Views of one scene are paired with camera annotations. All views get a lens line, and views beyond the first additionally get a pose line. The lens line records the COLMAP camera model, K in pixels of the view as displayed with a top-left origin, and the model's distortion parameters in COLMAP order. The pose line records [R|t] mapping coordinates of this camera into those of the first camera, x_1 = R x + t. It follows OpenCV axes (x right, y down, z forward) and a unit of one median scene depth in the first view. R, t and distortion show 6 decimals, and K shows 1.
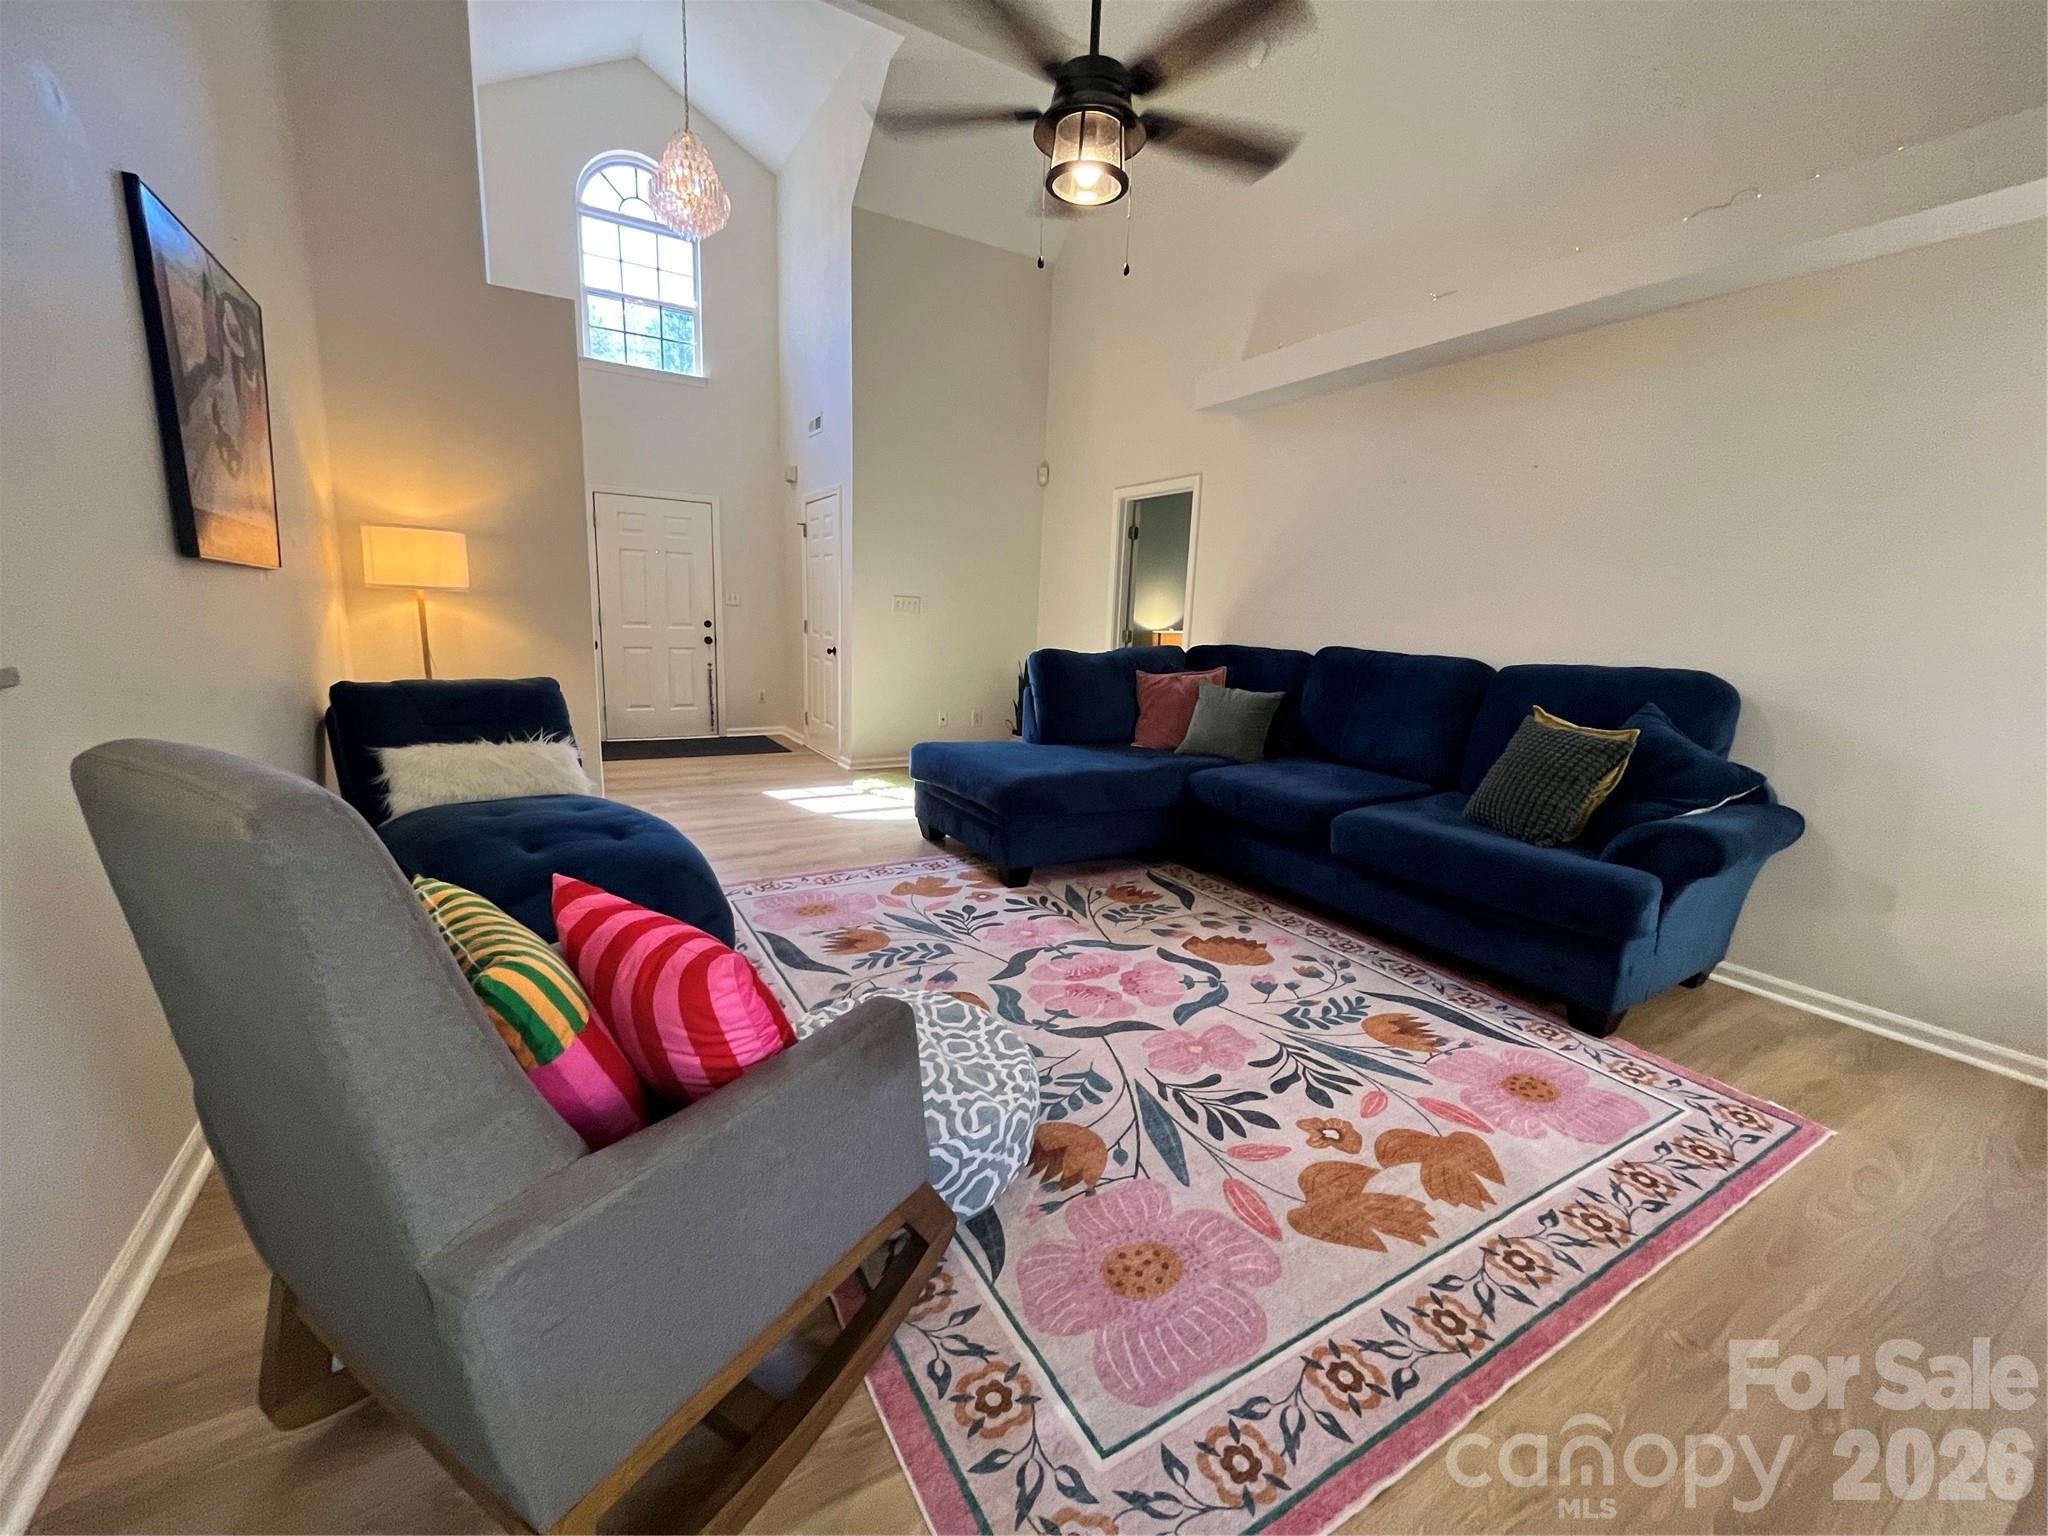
lens RADIAL K [[830.1, 0, 1024.0], [0, 830.1, 765.3], [0, 0, 1]] dist [-0.002579, -0.000184]
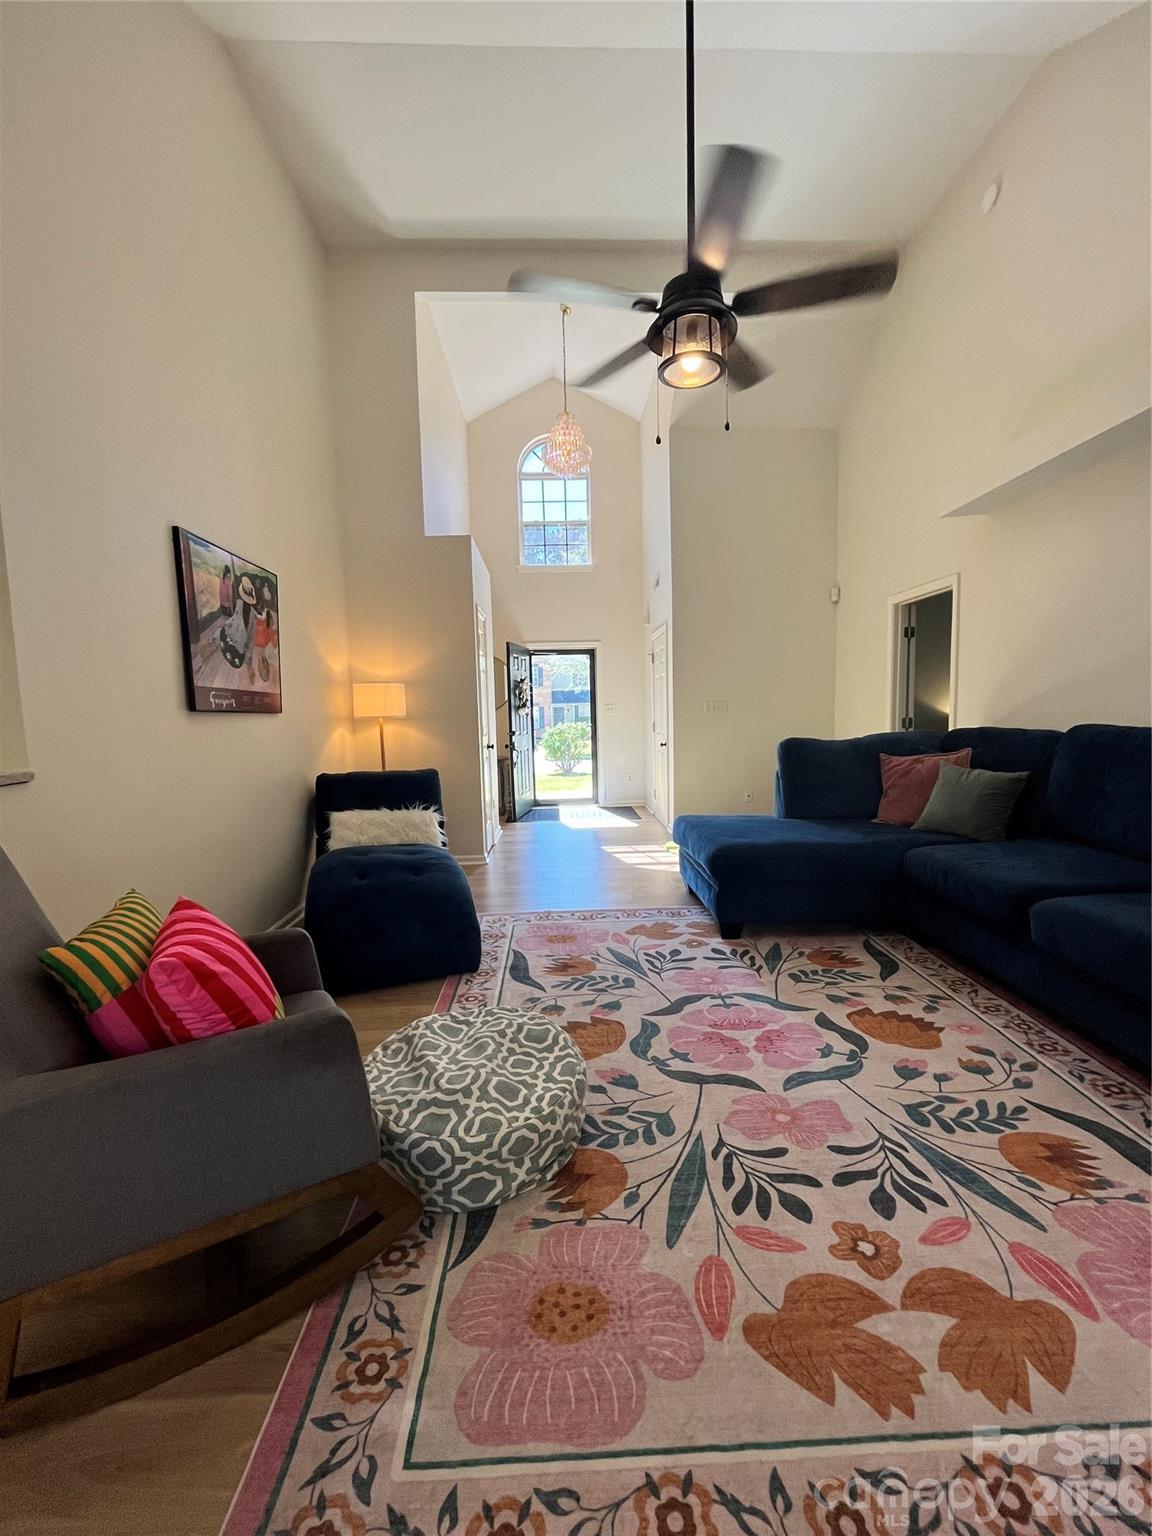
lens RADIAL K [[622.6, 0, 574.6], [0, 622.6, 767.3], [0, 0, 1]] dist [-0.002579, -0.000184]
pose [[0.870804, -0.015823, -0.491376, 0.315394], [-0.032010, 0.995536, -0.088786, -0.015216], [0.490588, 0.093044, 0.866410, 0.132953]]
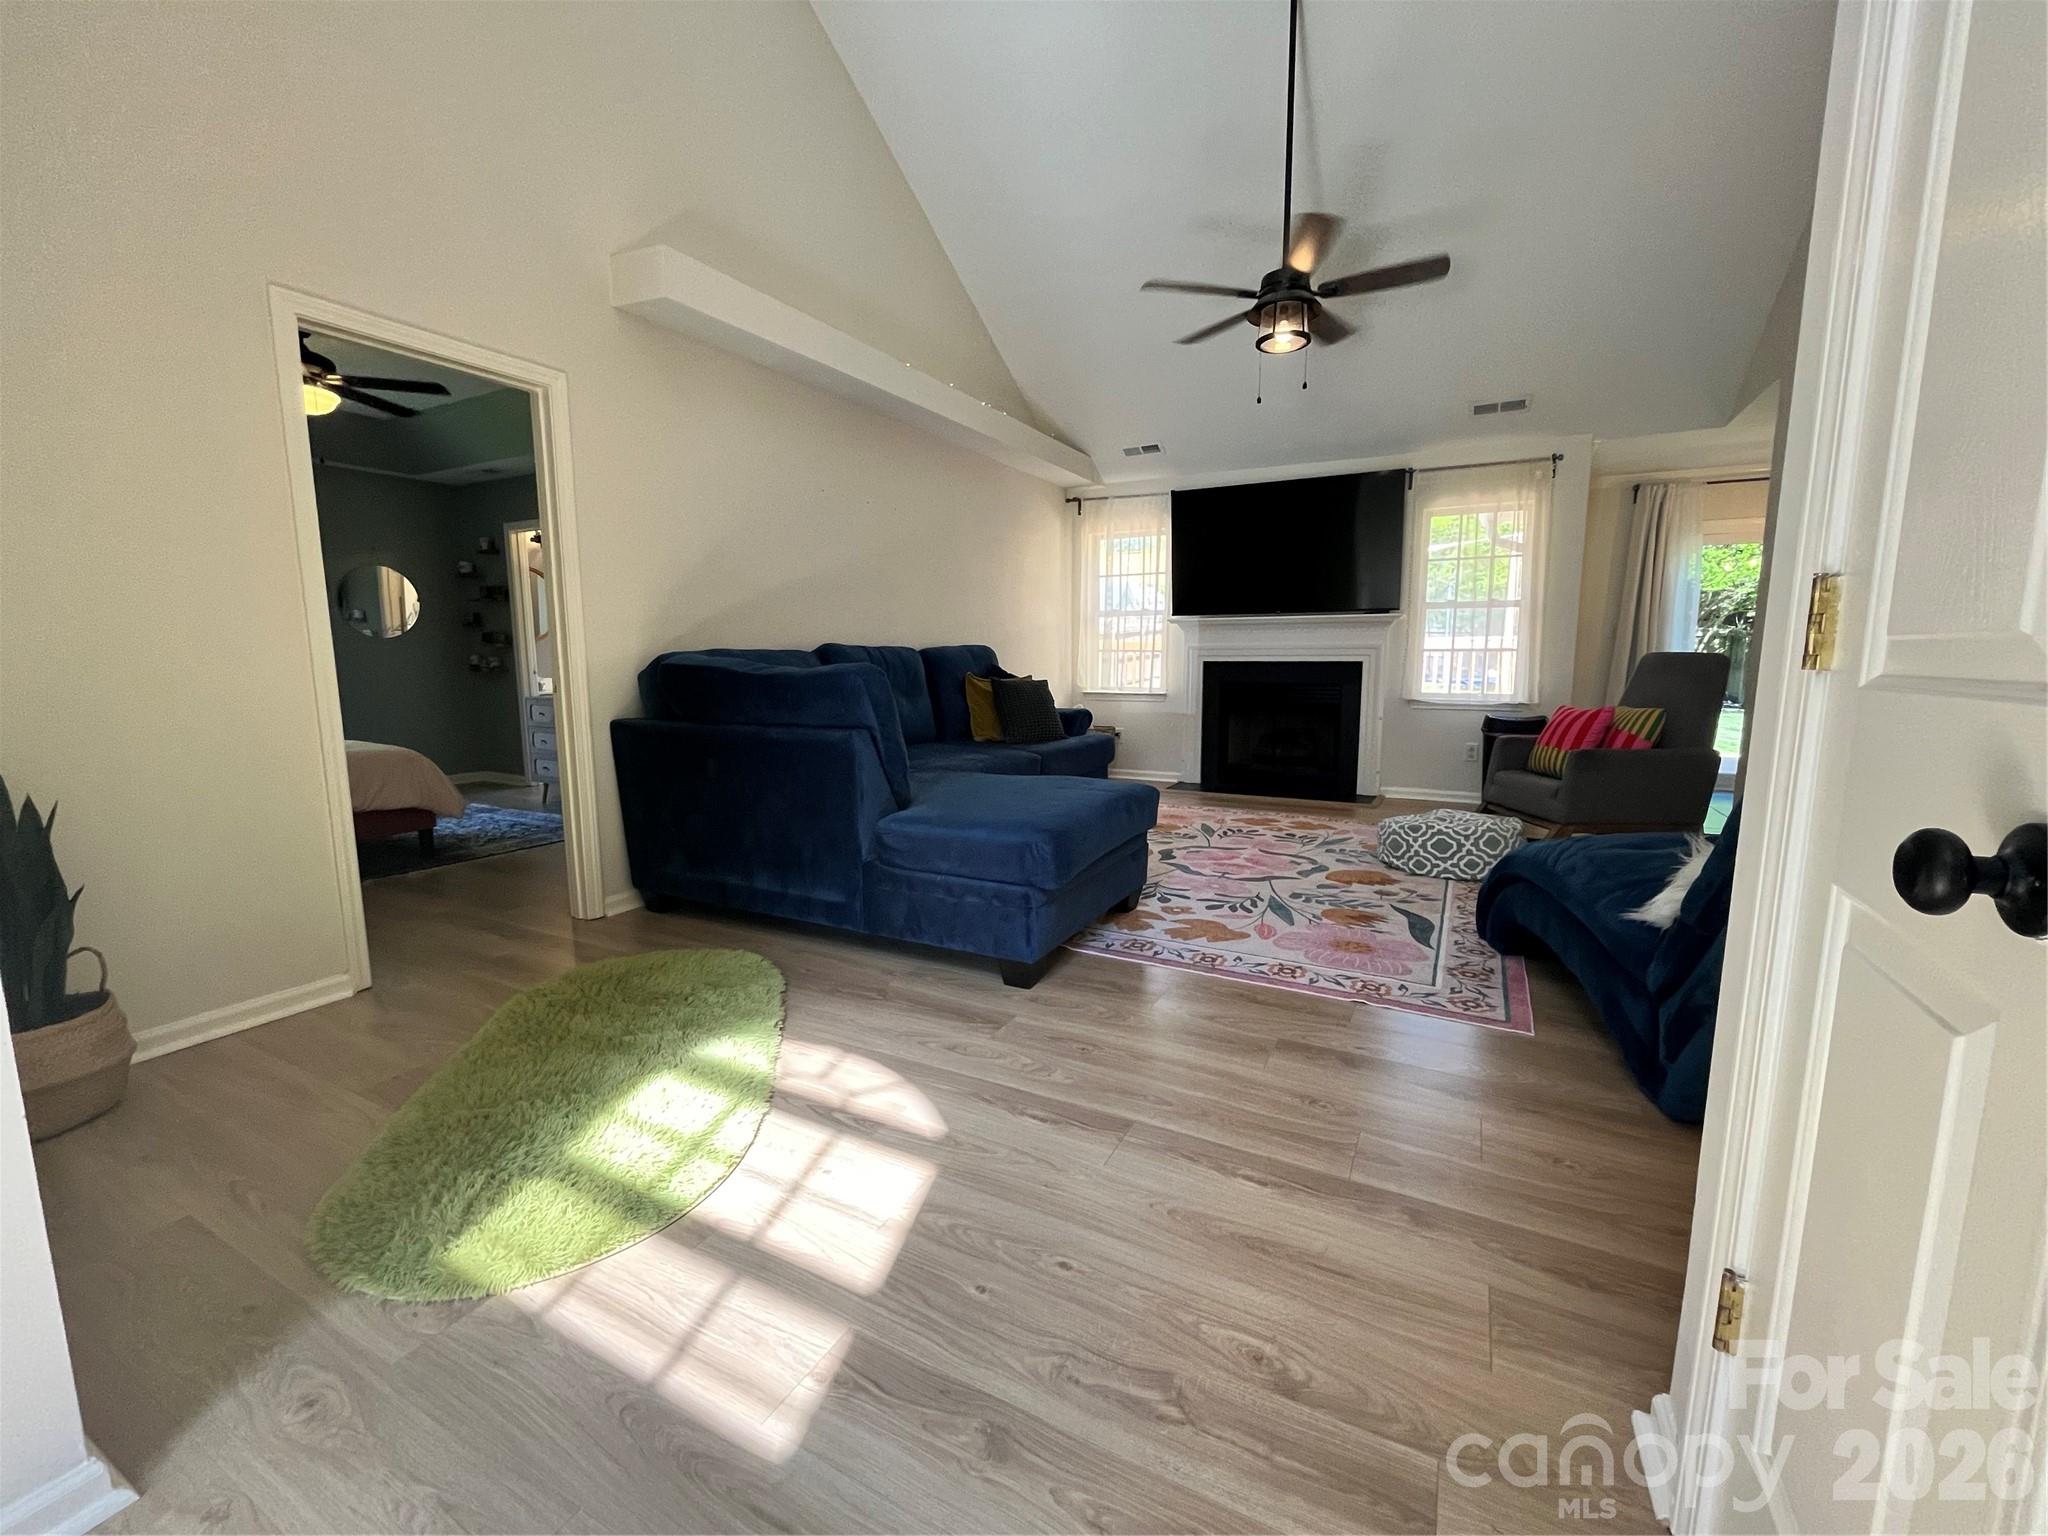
lens RADIAL K [[830.1, 0, 1024.0], [0, 830.1, 765.3], [0, 0, 1]] dist [-0.002579, -0.000184]
pose [[-0.510309, -0.155989, 0.845726, -0.945524], [0.138428, 0.955689, 0.259799, -0.348881], [-0.848777, 0.249650, -0.466103, 1.978603]]
